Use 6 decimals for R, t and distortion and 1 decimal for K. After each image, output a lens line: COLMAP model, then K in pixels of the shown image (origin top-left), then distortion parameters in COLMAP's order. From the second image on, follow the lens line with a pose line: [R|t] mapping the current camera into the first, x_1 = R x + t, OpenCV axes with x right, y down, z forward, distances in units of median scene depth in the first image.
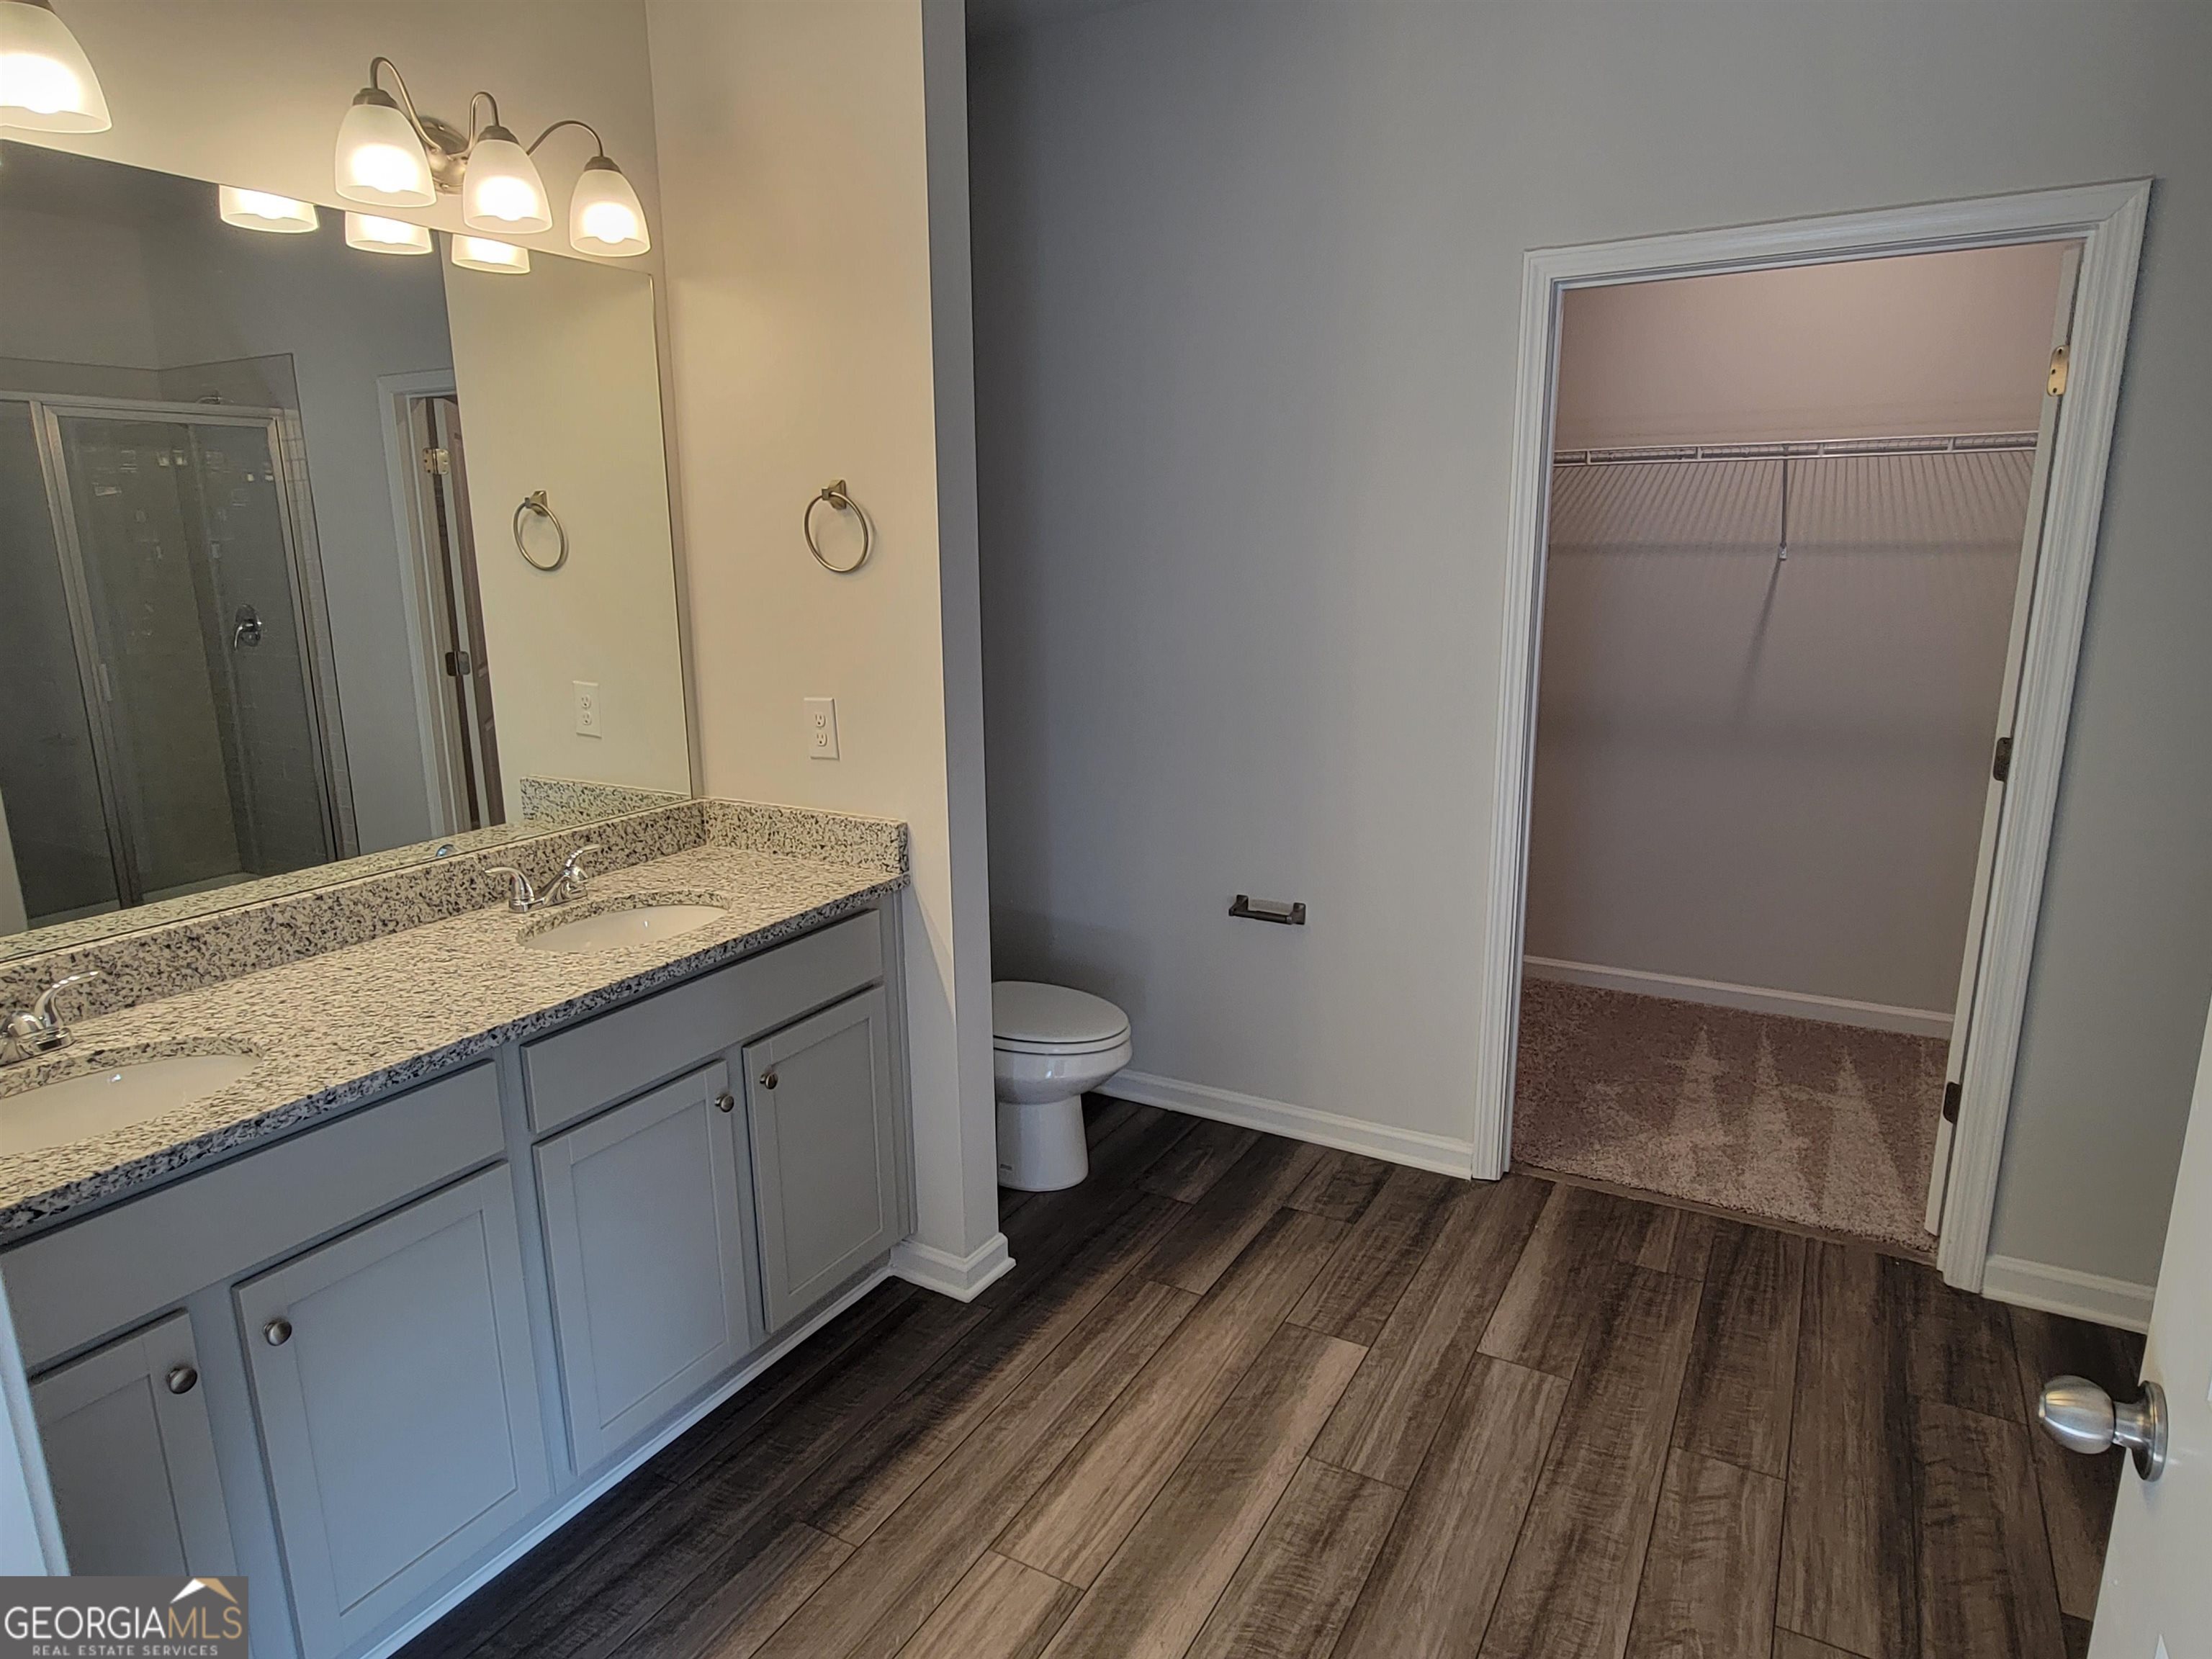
lens RADIAL K [[1298.9, 0, 1094.8], [0, 1298.9, 828.1], [0, 0, 1]] dist [0.001374, -0.002333]
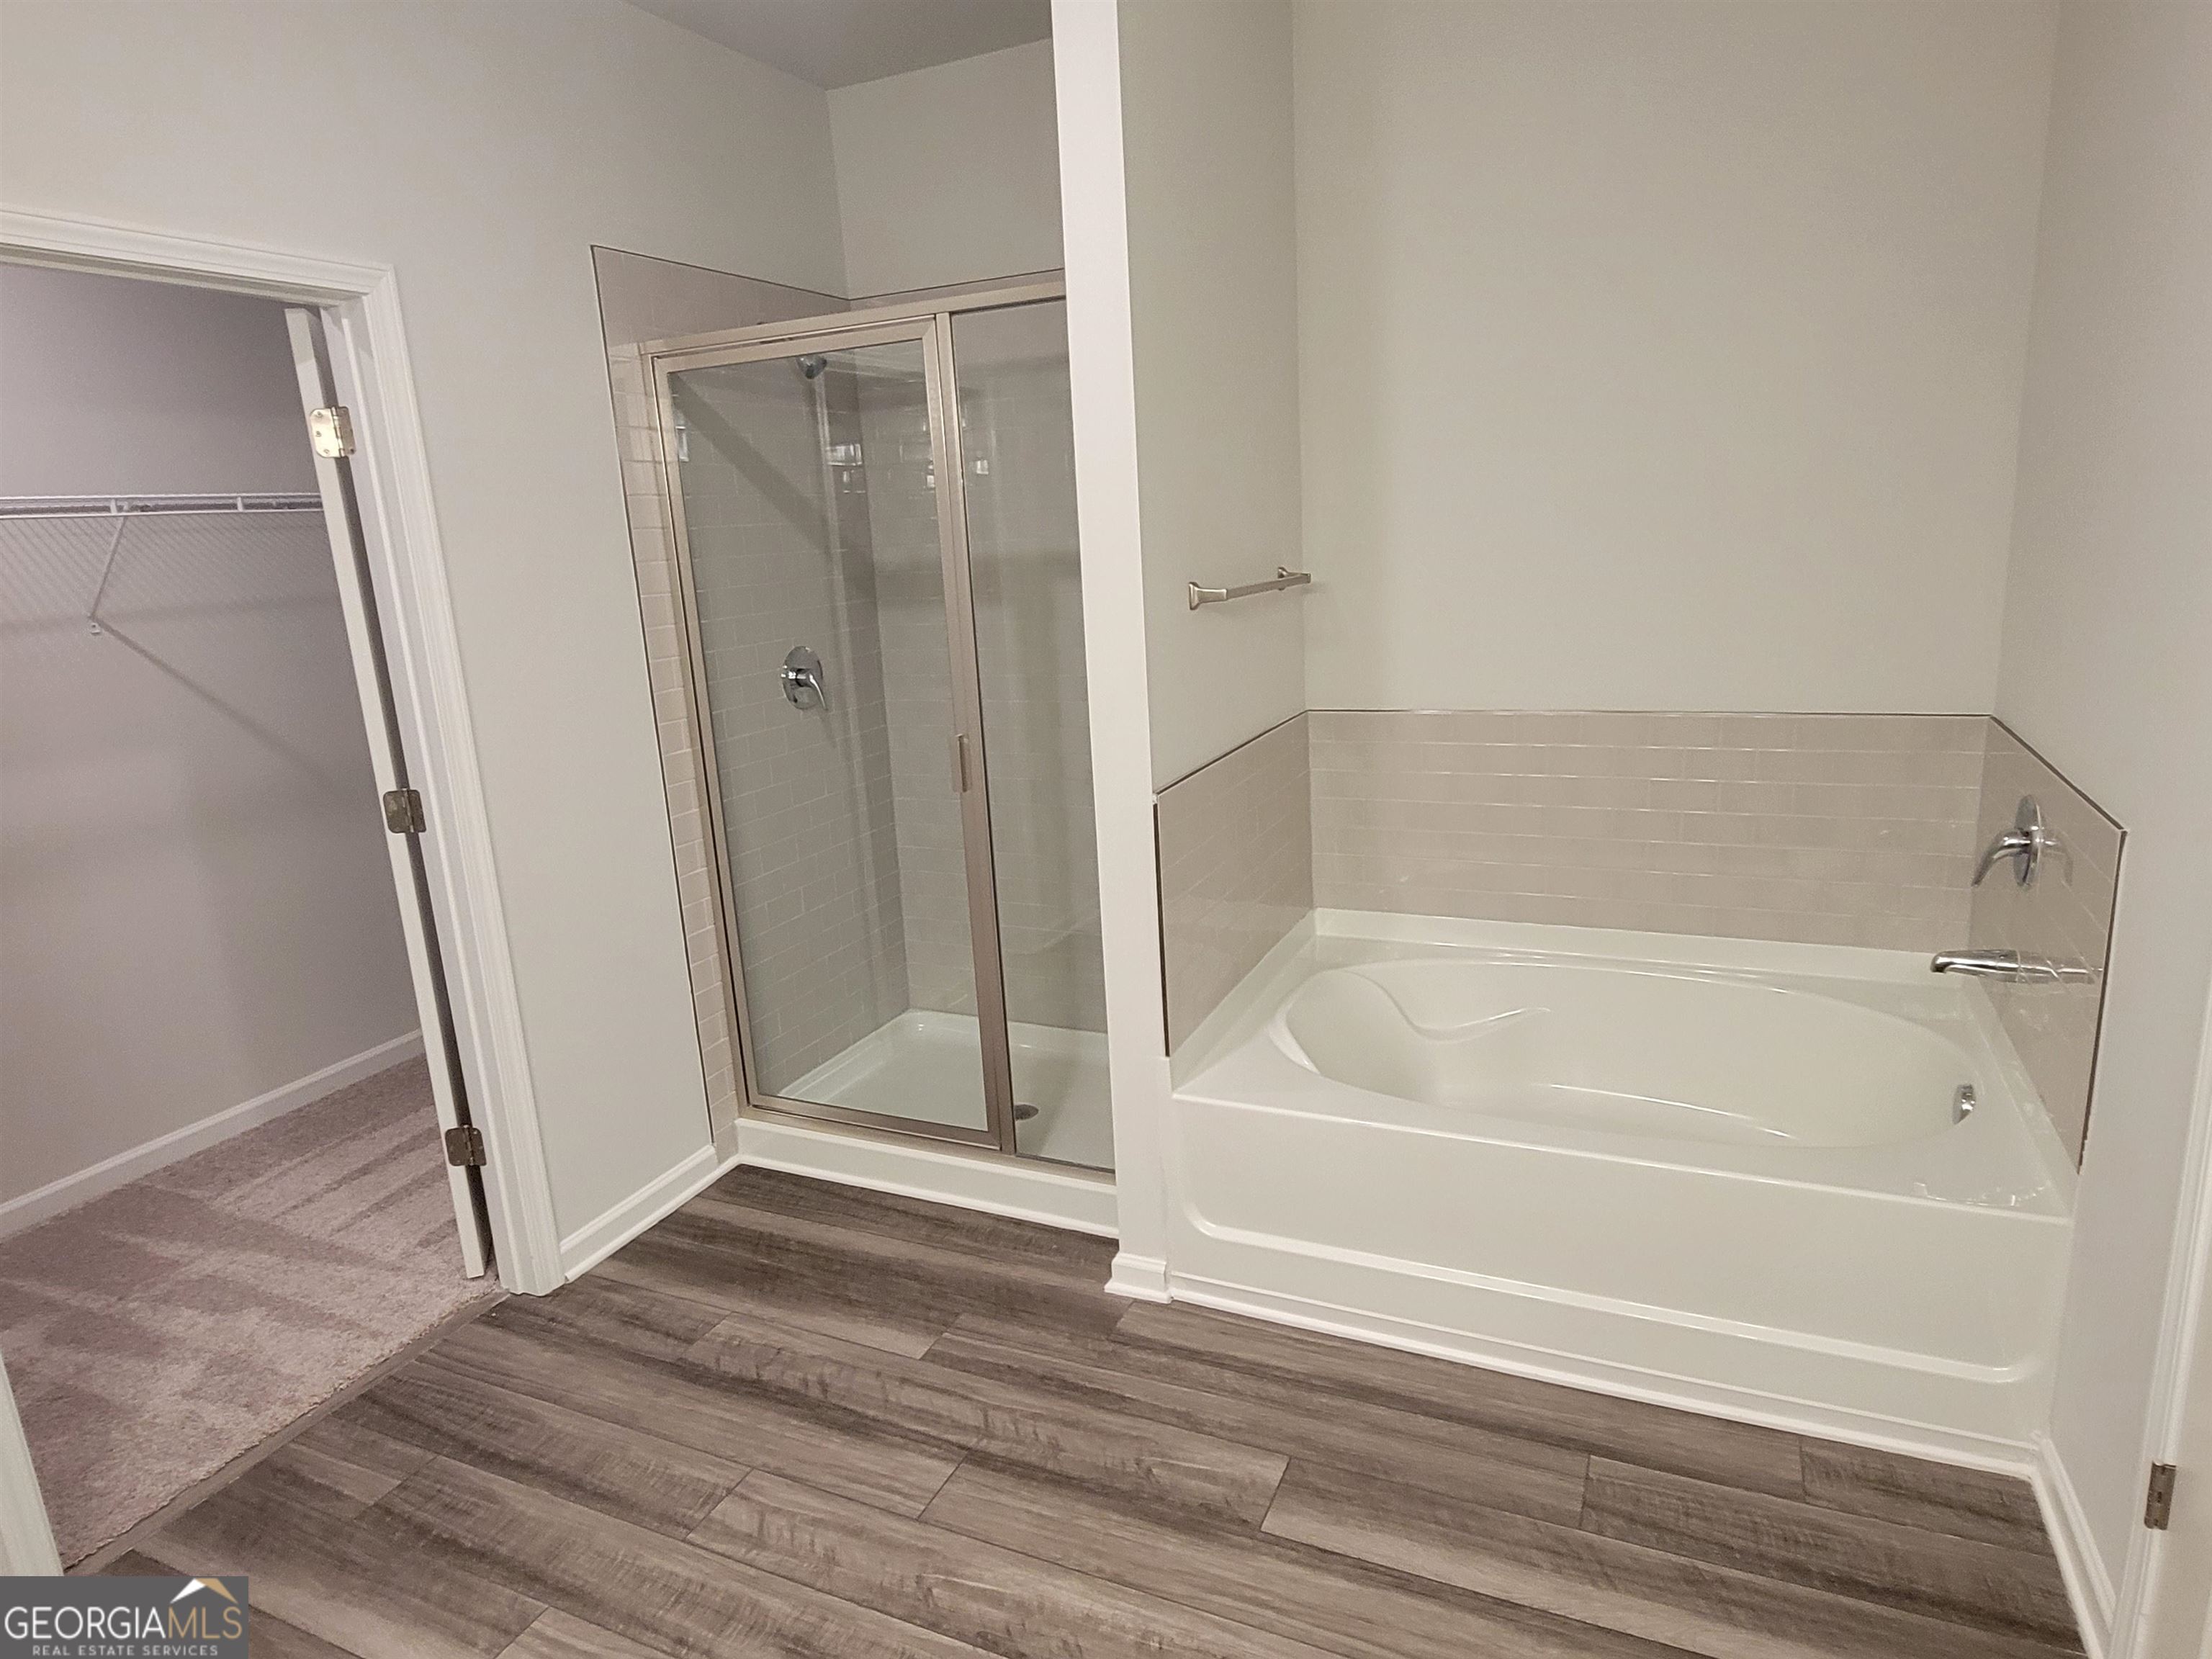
lens RADIAL K [[1298.9, 0, 1094.8], [0, 1298.9, 828.1], [0, 0, 1]] dist [0.001374, -0.002333]
pose [[-0.086395, -0.206219, 0.974684, -0.368532], [0.279413, 0.934061, 0.222391, -0.124055], [-0.956276, 0.291553, -0.023078, 0.548538]]
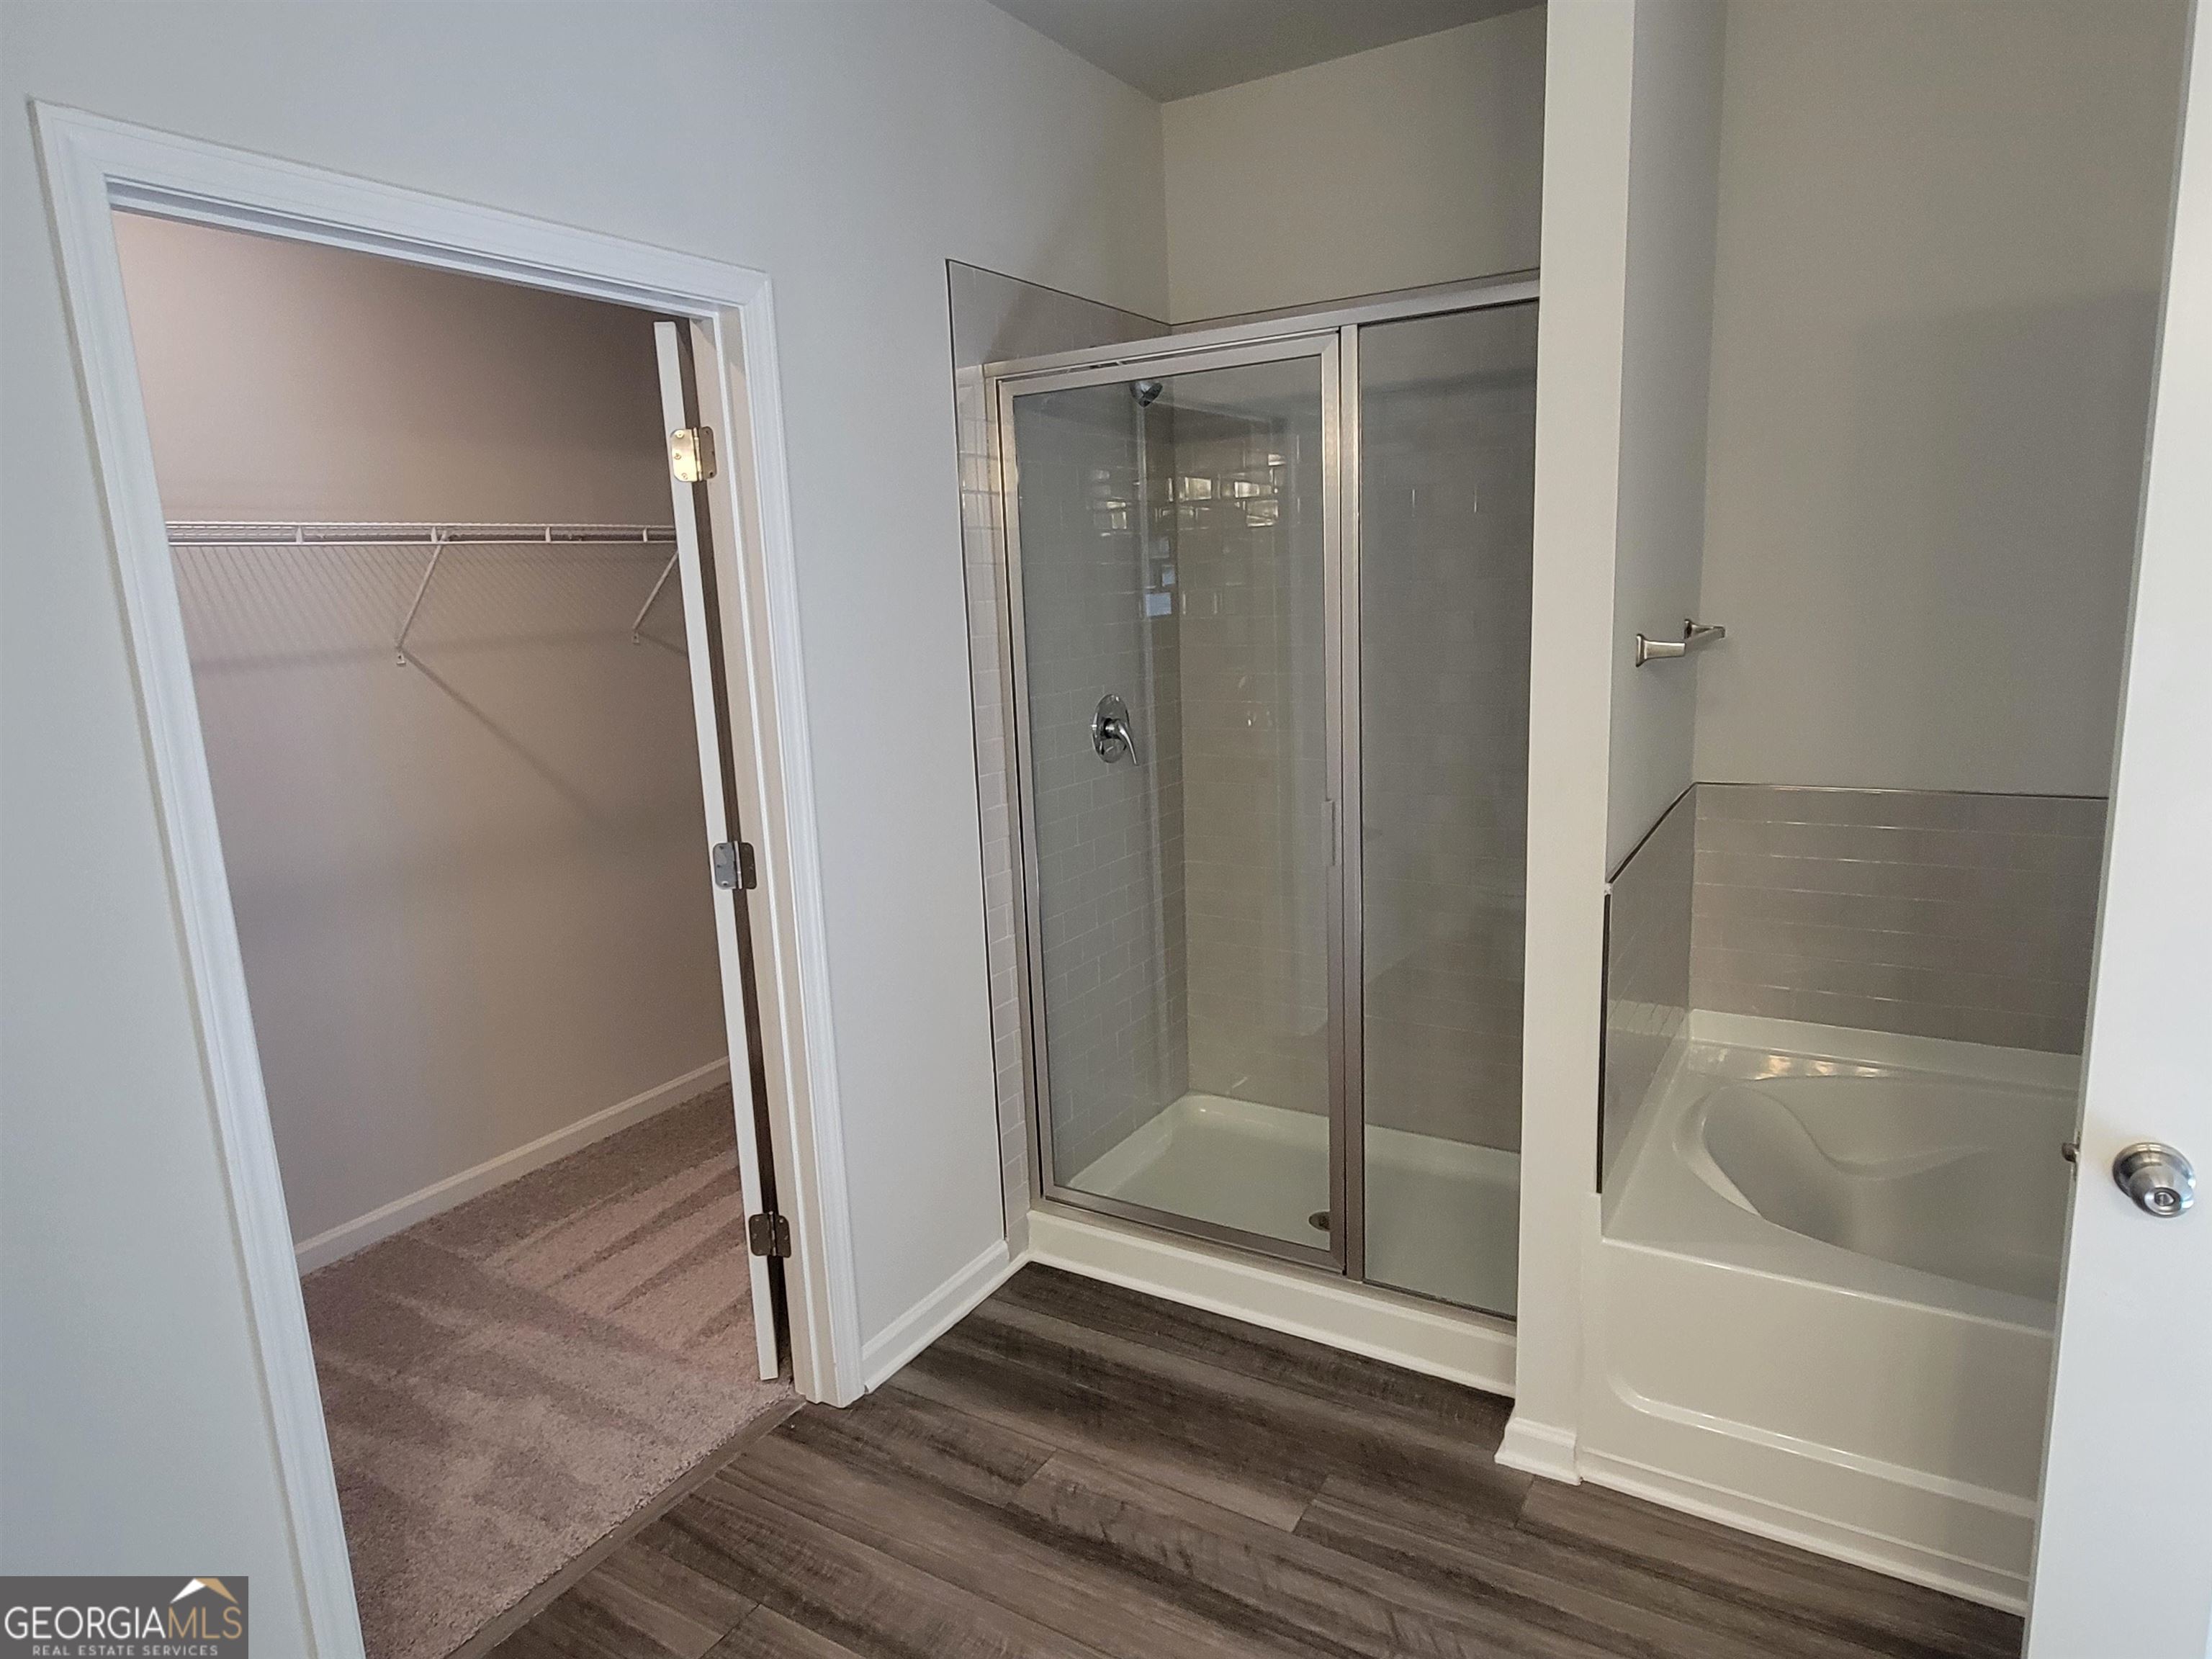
lens RADIAL K [[1298.9, 0, 1094.8], [0, 1298.9, 828.1], [0, 0, 1]] dist [0.001374, -0.002333]
pose [[0.025230, -0.170905, 0.984964, -0.222502], [0.264792, 0.951229, 0.158269, -0.169269], [-0.963975, 0.256818, 0.069253, 0.730873]]
